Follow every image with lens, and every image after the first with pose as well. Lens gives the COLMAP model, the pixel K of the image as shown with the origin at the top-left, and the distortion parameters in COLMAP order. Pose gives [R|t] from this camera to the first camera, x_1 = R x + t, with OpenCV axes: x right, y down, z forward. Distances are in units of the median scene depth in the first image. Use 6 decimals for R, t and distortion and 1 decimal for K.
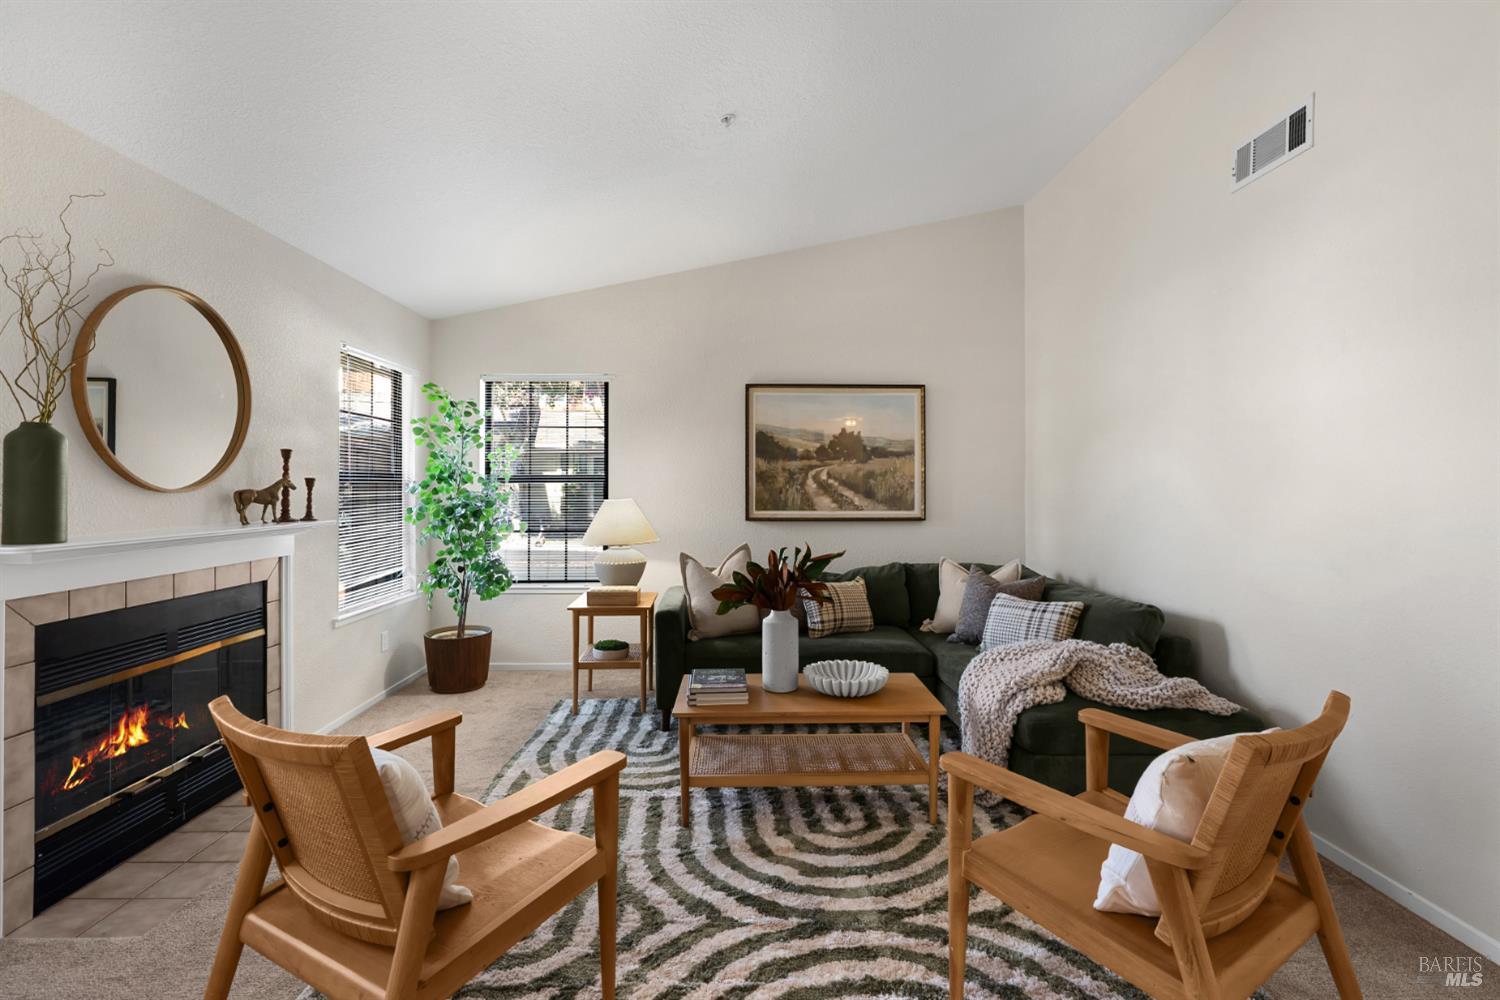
lens RADIAL K [[664.7, 0, 749.3], [0, 664.7, 481.6], [0, 0, 1]] dist [-0.001455, 0.000385]
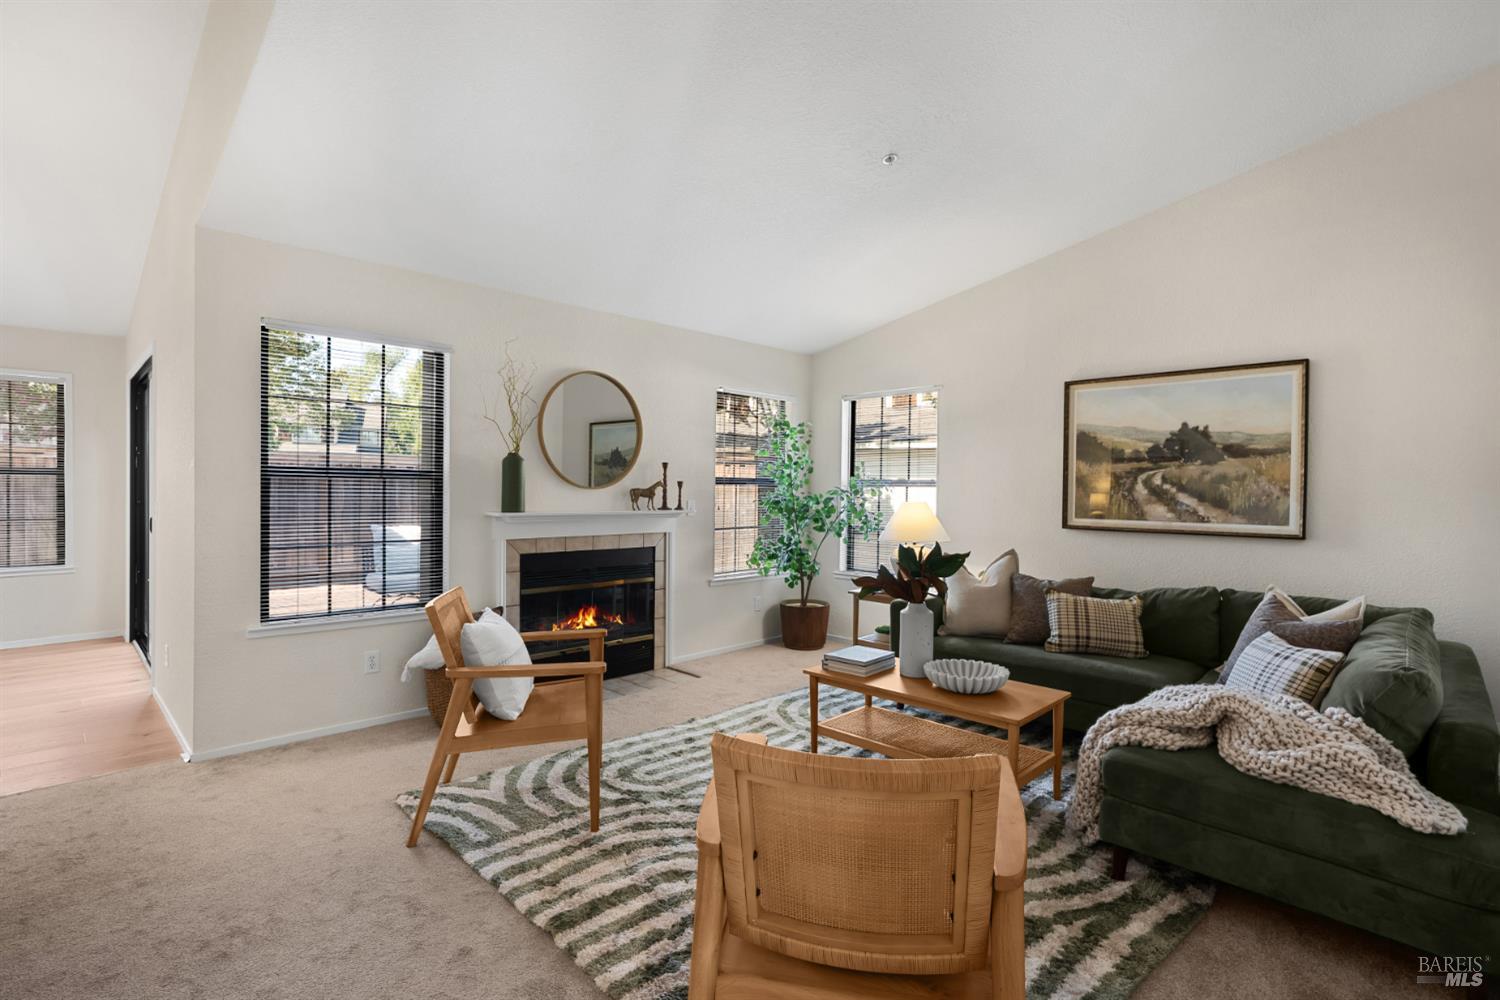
lens RADIAL K [[675.3, 0, 750.5], [0, 675.3, 497.6], [0, 0, 1]] dist [-0.003813, 0.000783]
pose [[0.712106, 0.017033, -0.701865, 0.350757], [-0.007567, 0.999834, 0.016586, 0.003199], [0.702031, -0.006500, 0.712116, 0.016142]]
